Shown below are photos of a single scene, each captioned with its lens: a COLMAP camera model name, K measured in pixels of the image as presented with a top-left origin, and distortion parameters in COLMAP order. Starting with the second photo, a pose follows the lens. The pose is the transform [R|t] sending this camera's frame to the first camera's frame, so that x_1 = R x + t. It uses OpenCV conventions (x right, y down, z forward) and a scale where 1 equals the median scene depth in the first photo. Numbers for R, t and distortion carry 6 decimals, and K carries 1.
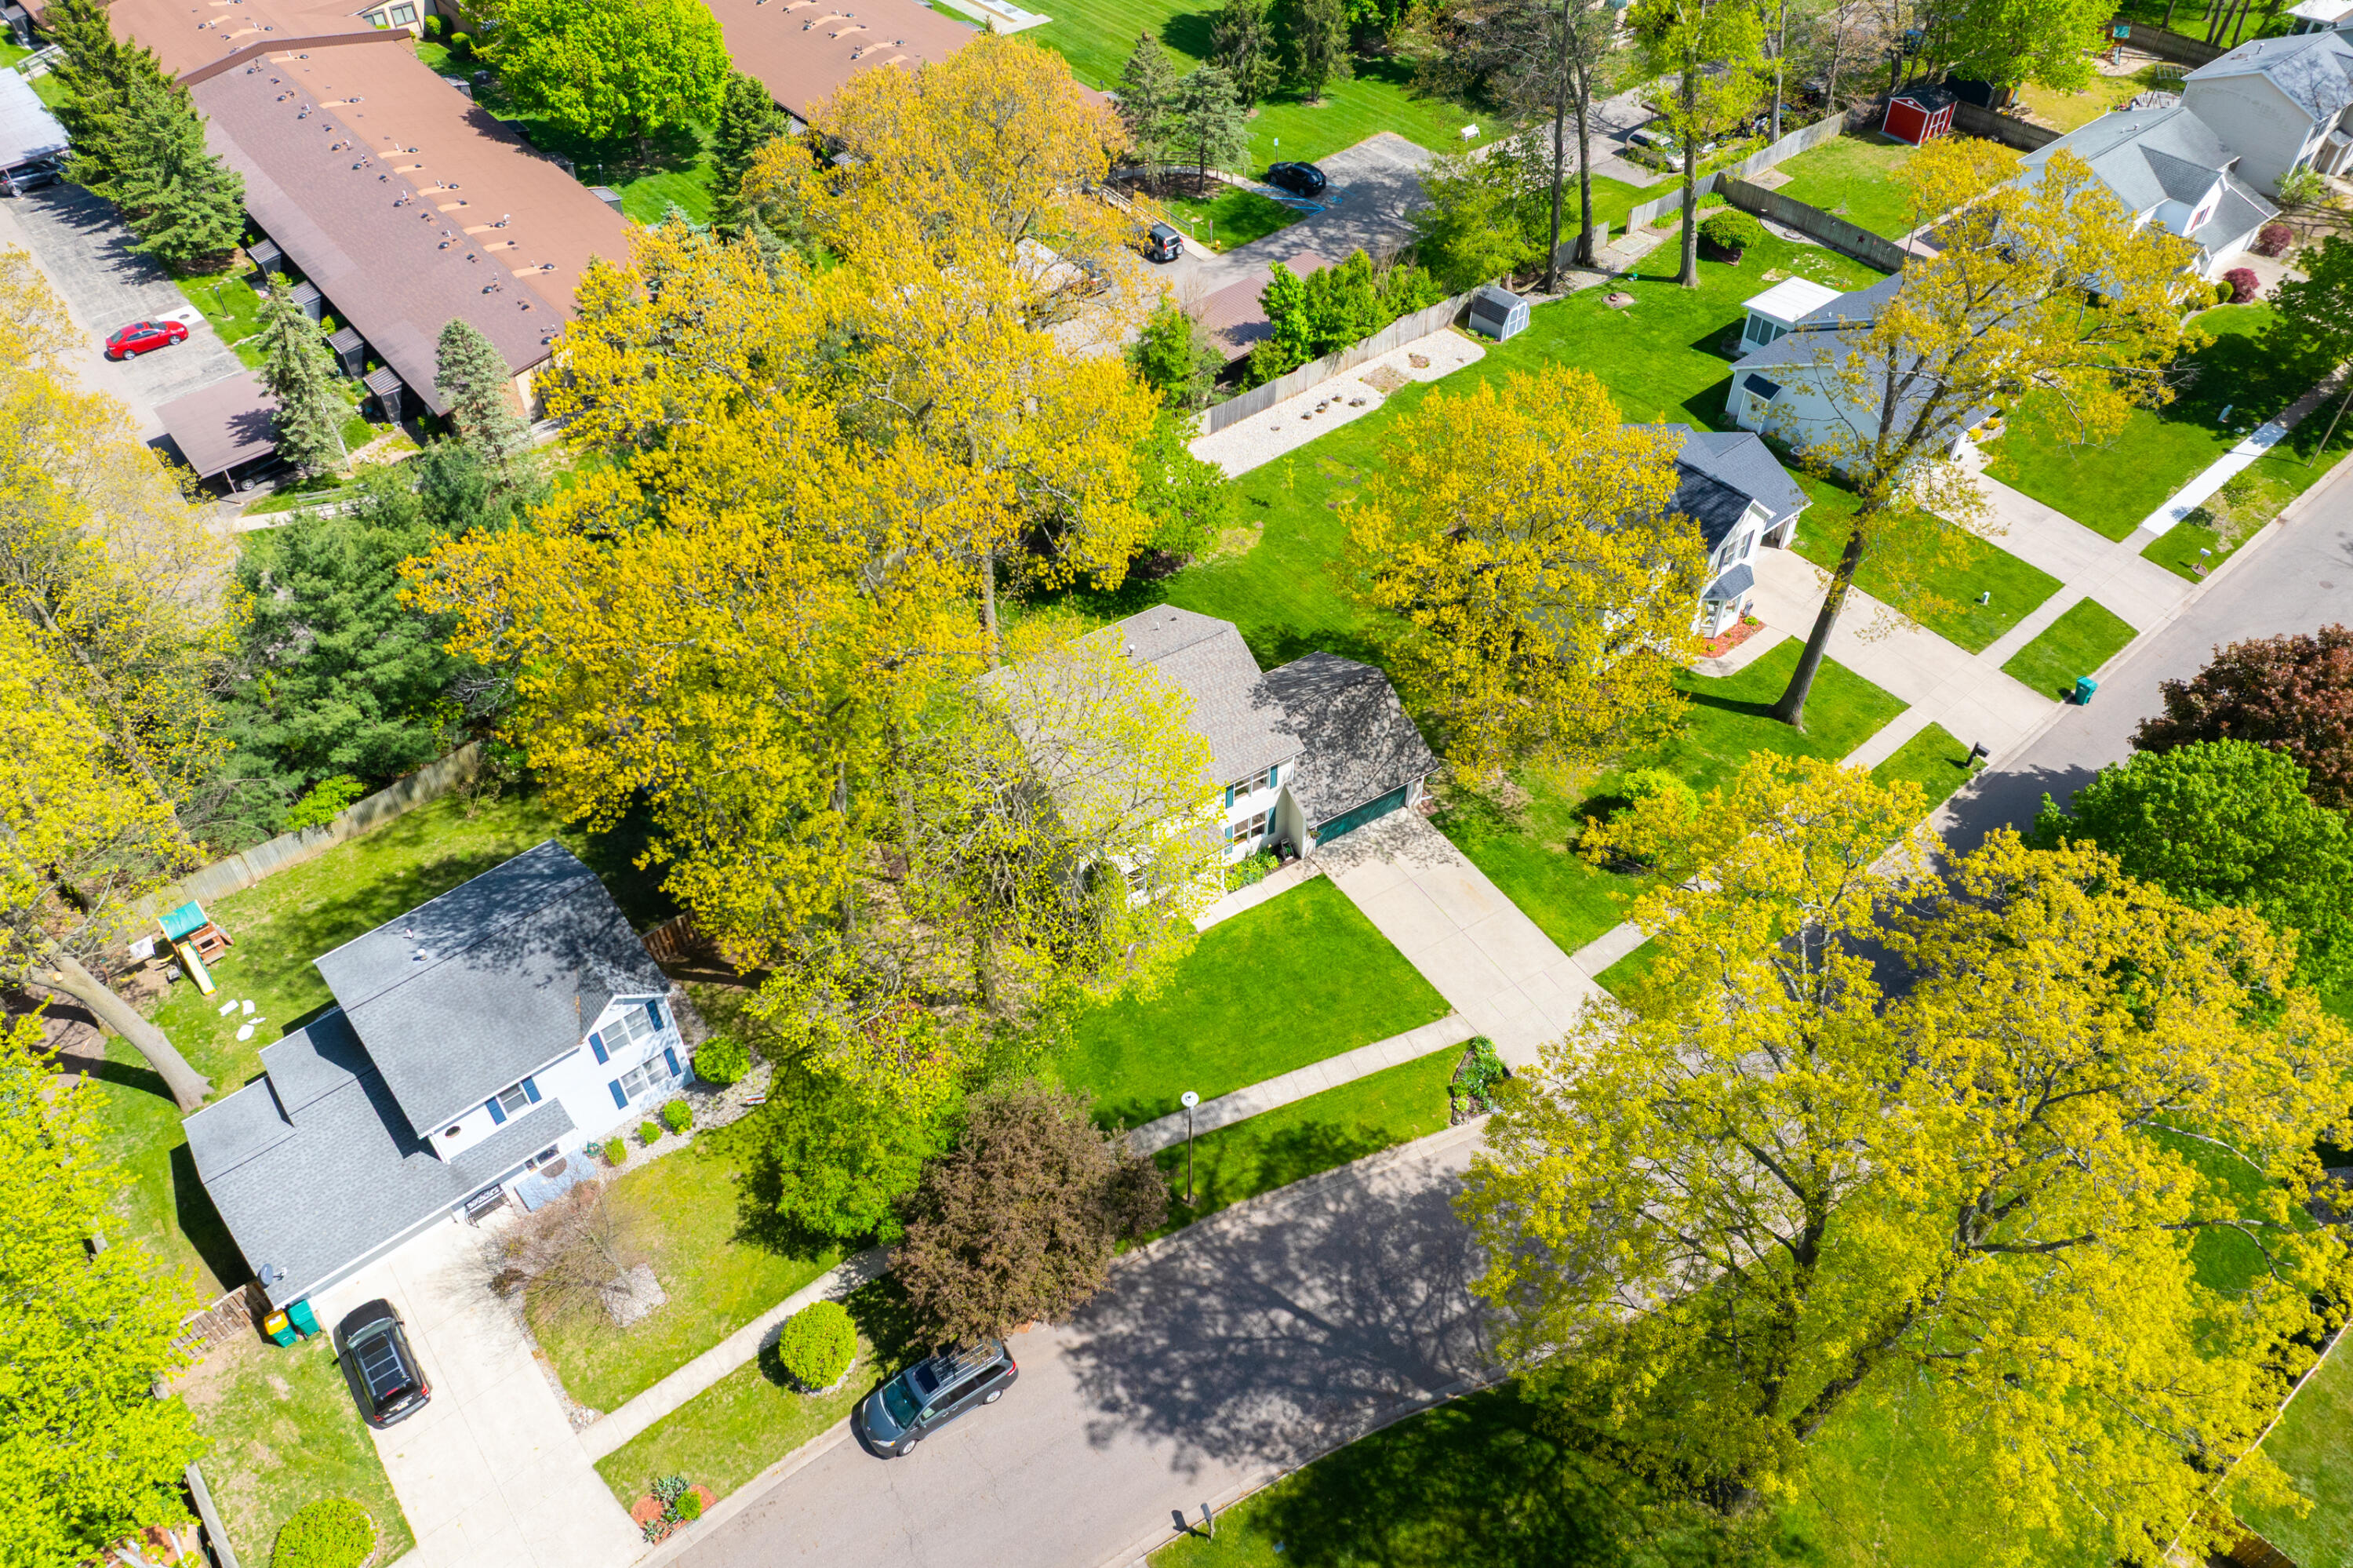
lens RADIAL K [[1625.7, 0, 1213.2], [0, 1625.7, 782.7], [0, 0, 1]] dist [-0.031638, -0.002672]
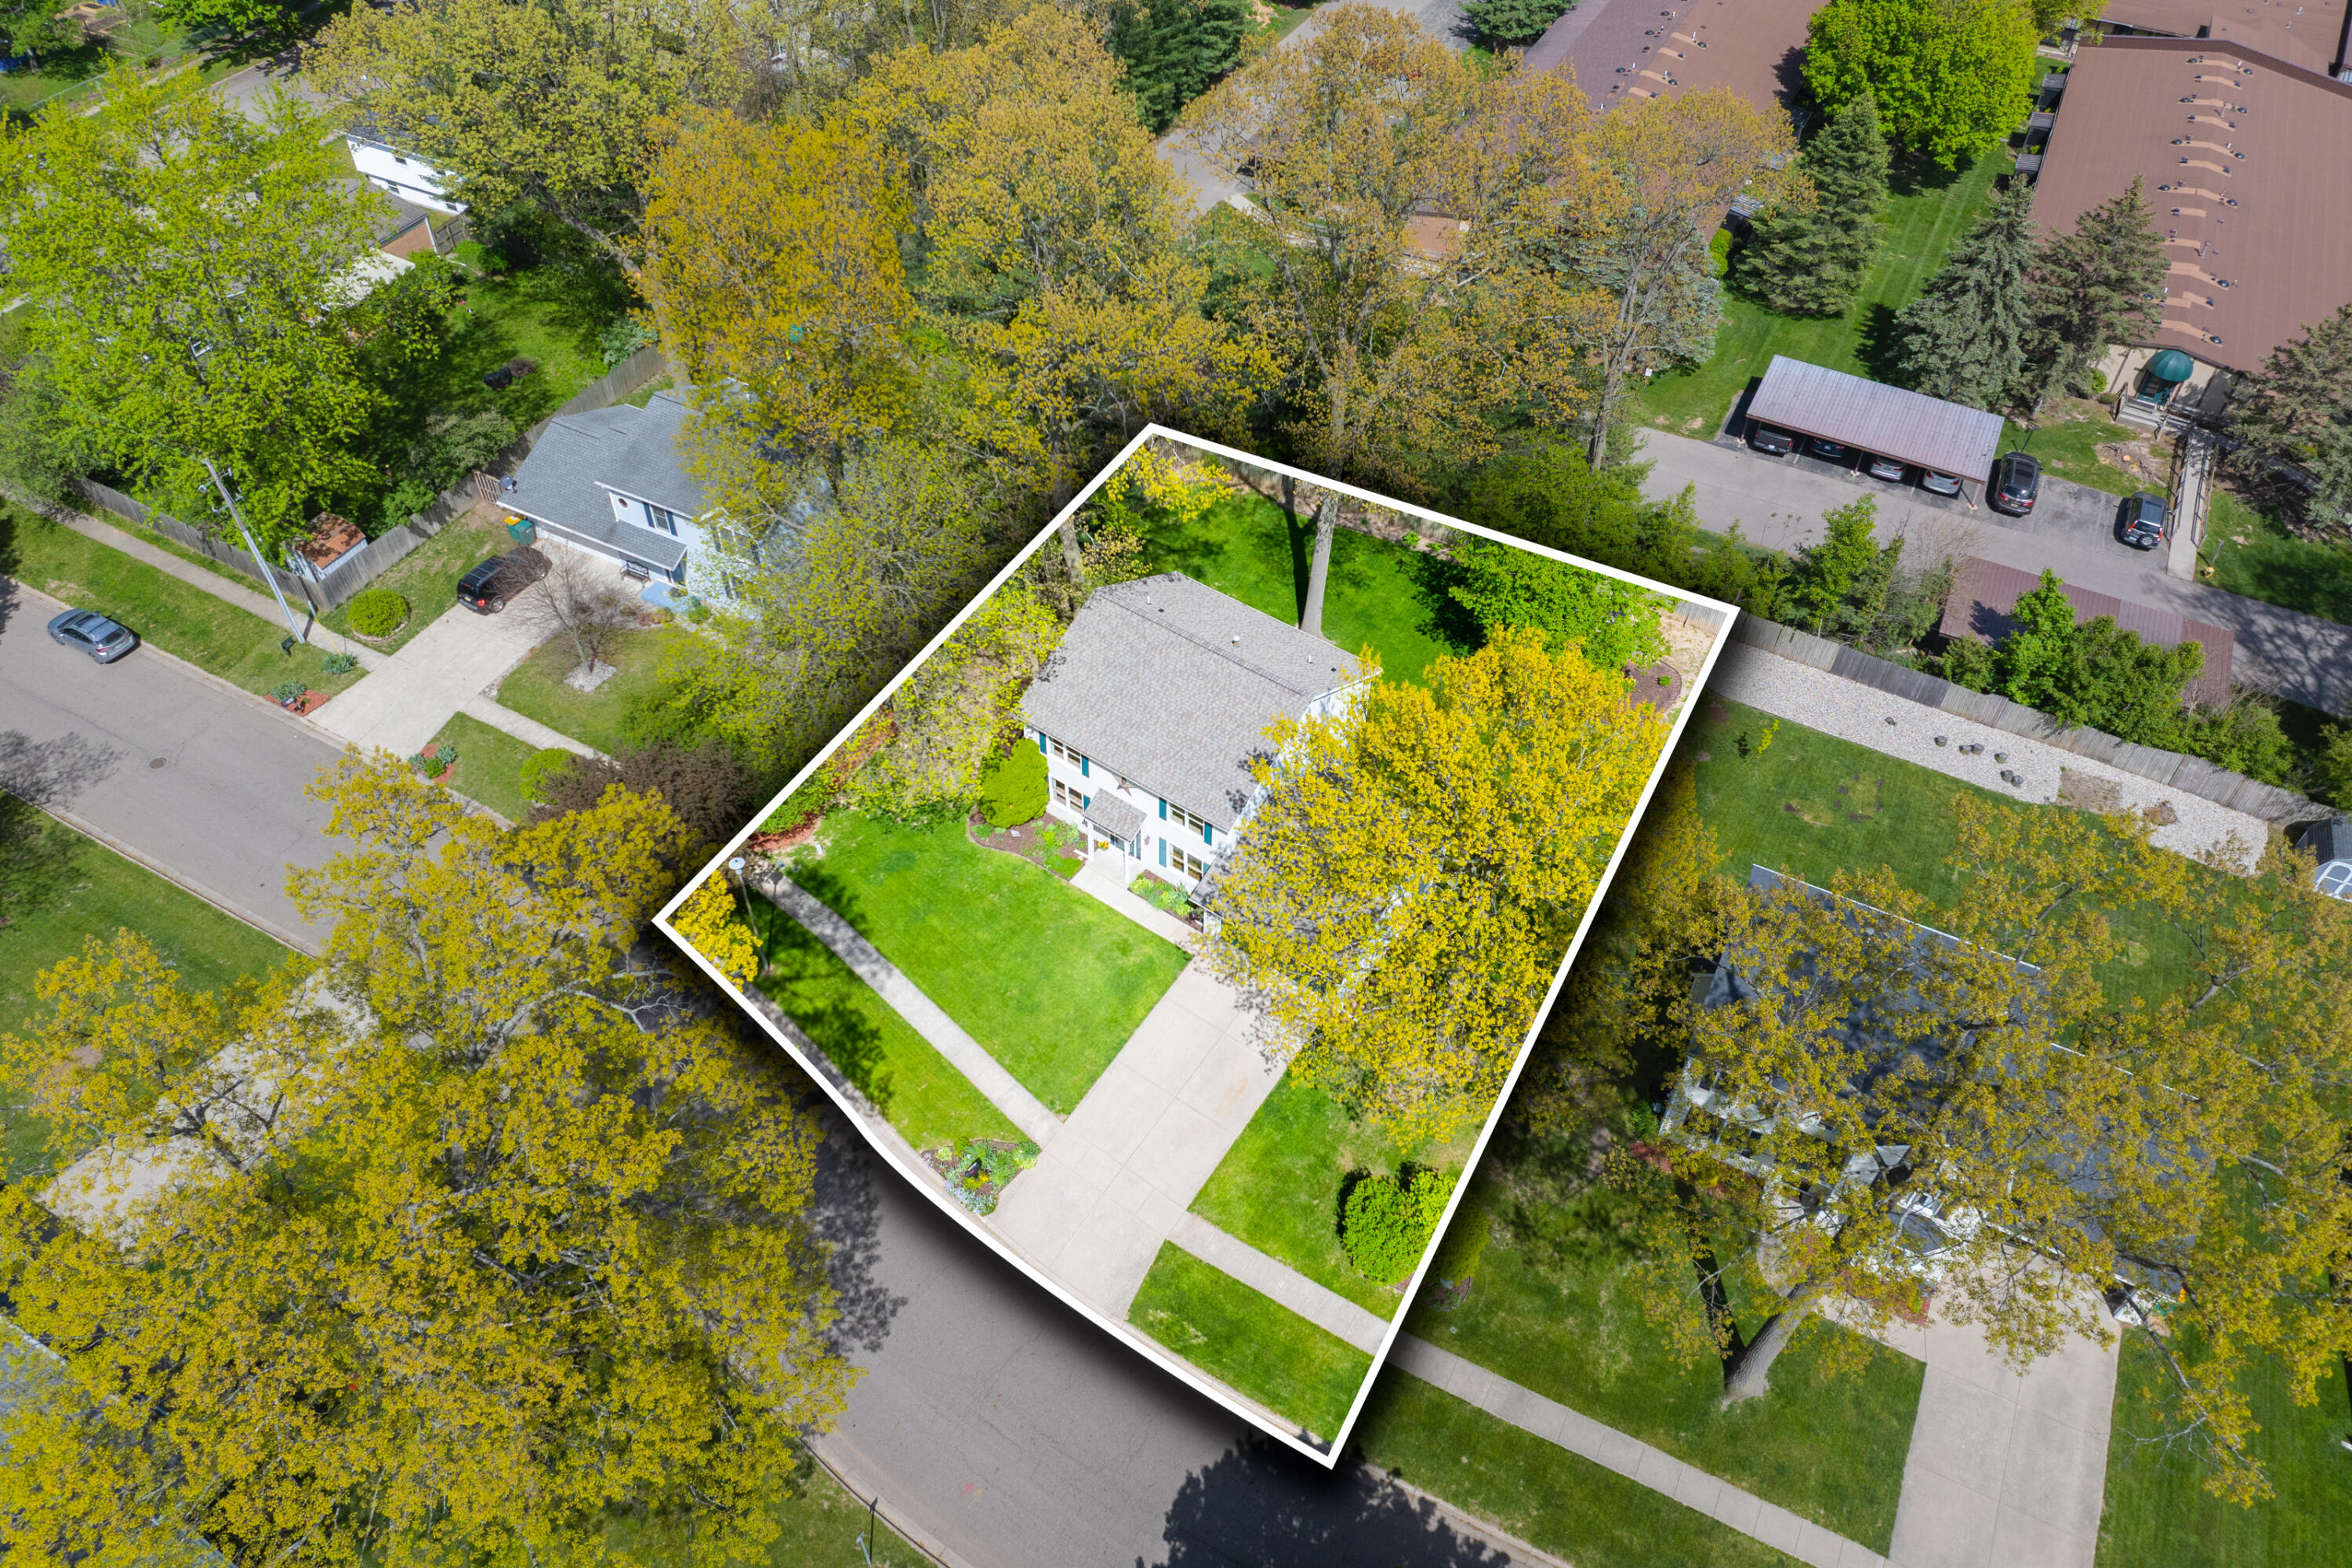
lens RADIAL K [[1624.9, 0, 1212.7], [0, 1624.9, 782.7], [0, 0, 1]] dist [-0.031638, -0.002672]
pose [[0.380898, 0.675963, -0.630865, 0.656003], [-0.669660, 0.672145, 0.315873, -0.344846], [0.637551, 0.302150, 0.708685, 0.367940]]
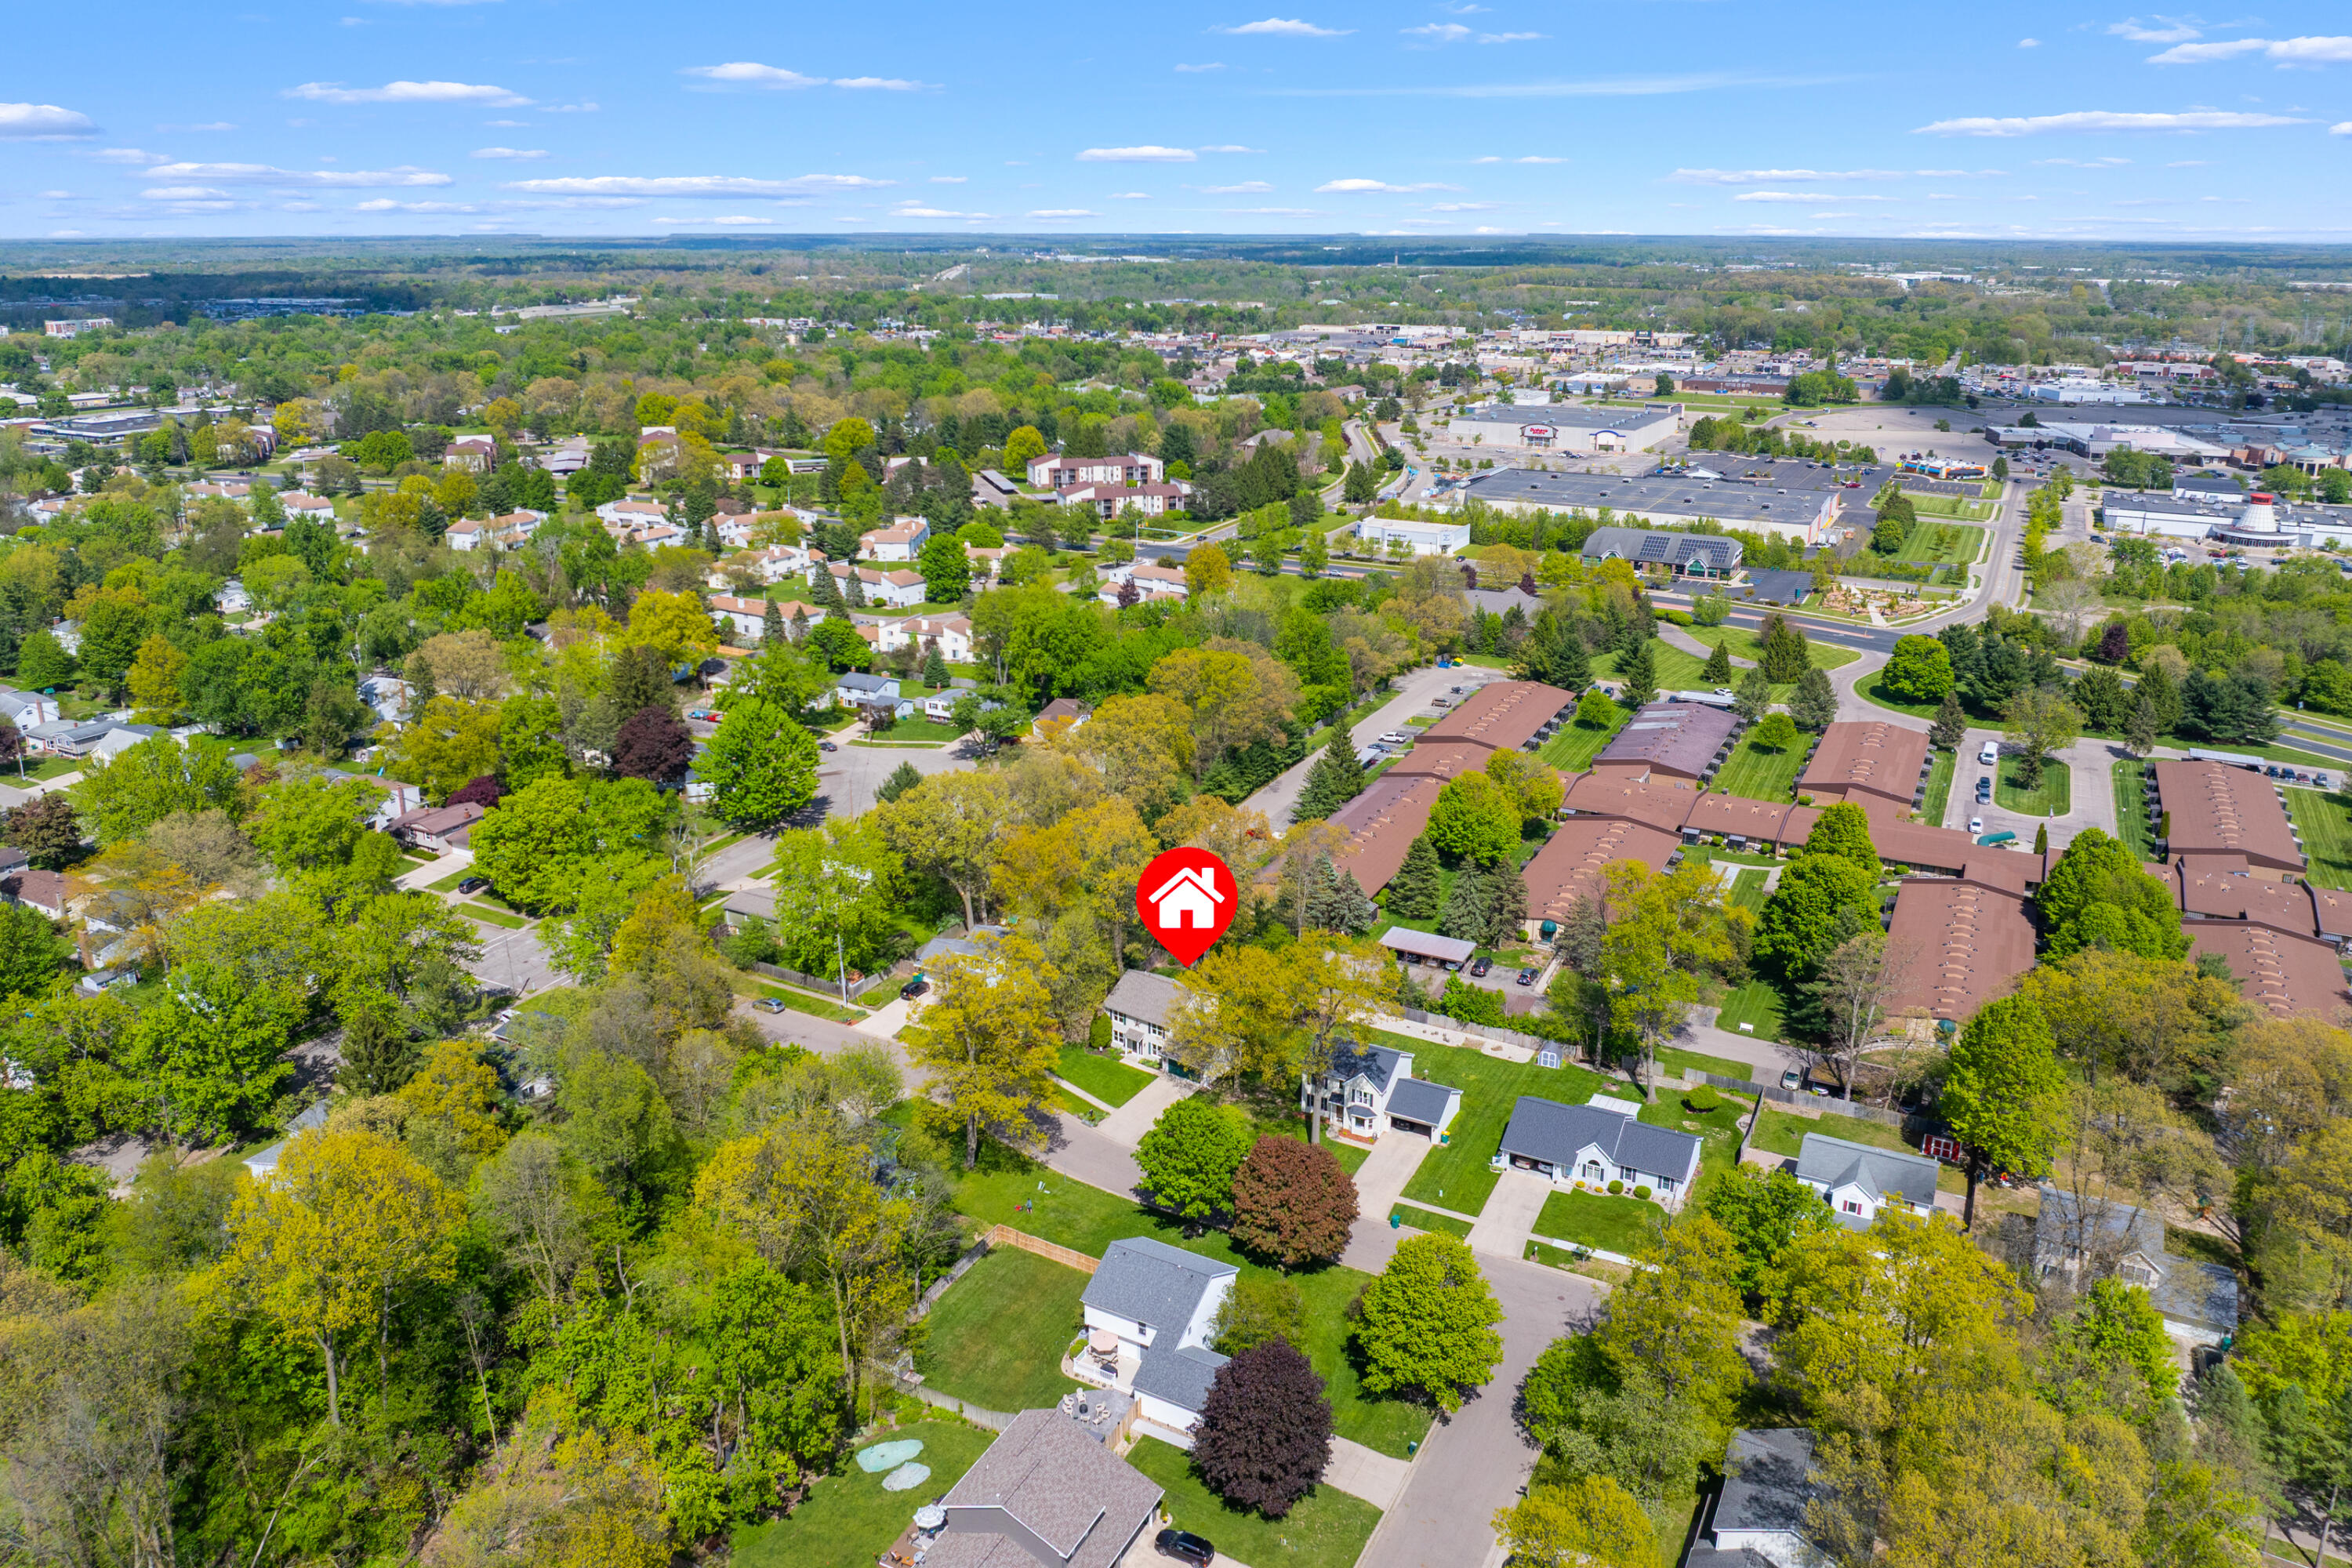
lens RADIAL K [[1631.6, 0, 1180.0], [0, 1631.6, 855.1], [0, 0, 1]] dist [-0.005369, -0.001523]
pose [[0.371770, 0.339113, -0.864170, 2.713873], [-0.660614, 0.750654, 0.010368, -0.323105], [0.652209, 0.567028, 0.503094, -0.709064]]
